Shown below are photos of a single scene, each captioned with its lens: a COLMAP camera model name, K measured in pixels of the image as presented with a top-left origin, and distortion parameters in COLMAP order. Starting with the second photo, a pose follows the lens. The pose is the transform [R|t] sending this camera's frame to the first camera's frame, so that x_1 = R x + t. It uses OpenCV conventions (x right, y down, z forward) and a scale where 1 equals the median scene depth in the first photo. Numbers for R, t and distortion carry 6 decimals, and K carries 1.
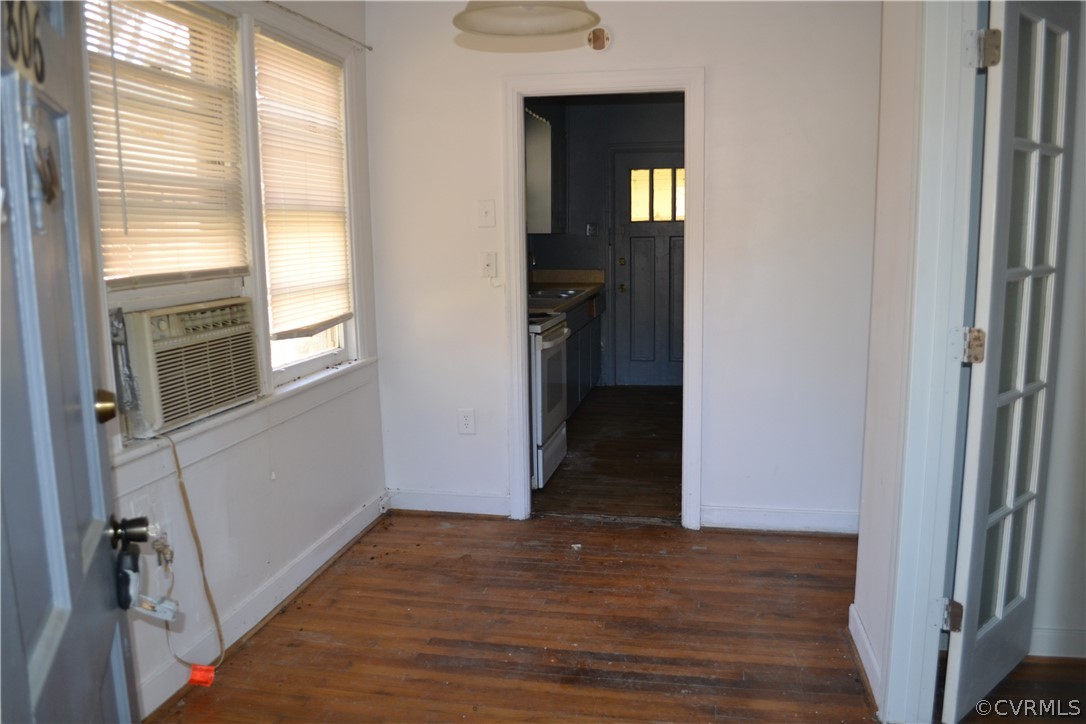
lens RADIAL K [[870.6, 0, 543.1], [0, 870.6, 364.0], [0, 0, 1]] dist [-0.081250, 0.010763]
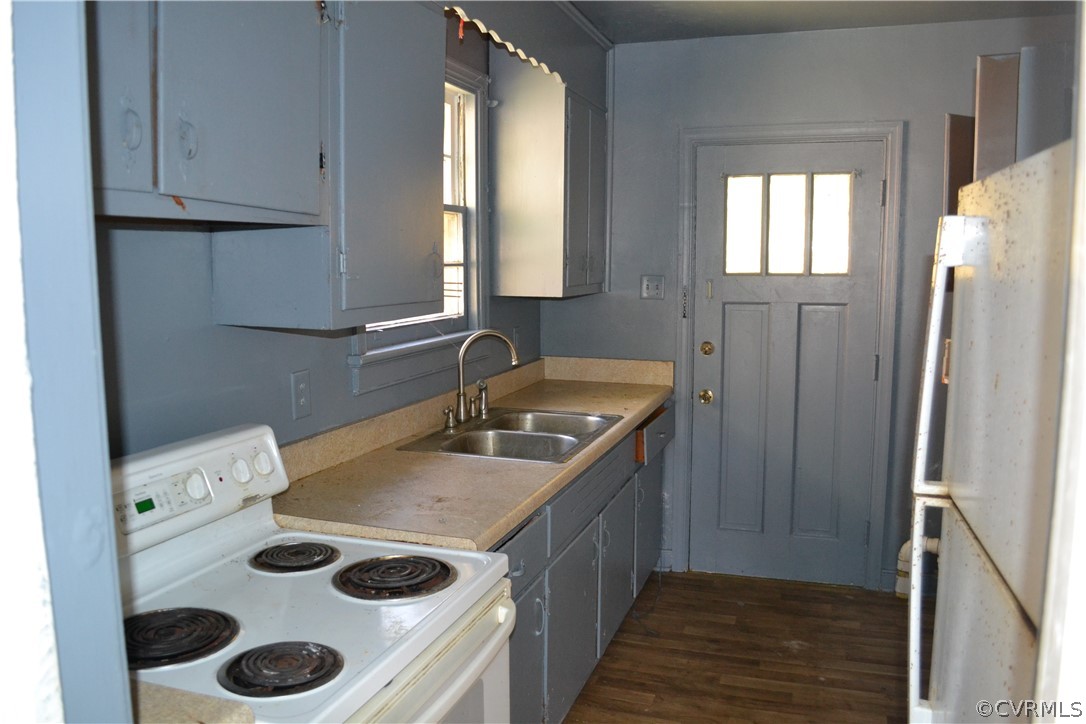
lens RADIAL K [[870.6, 0, 541.8], [0, 870.6, 363.1], [0, 0, 1]] dist [-0.081250, 0.010763]
pose [[0.992361, 0.028673, -0.119991, 0.055039], [-0.033489, 0.998704, -0.038320, -0.085393], [0.118736, 0.042046, 0.992035, 0.461752]]
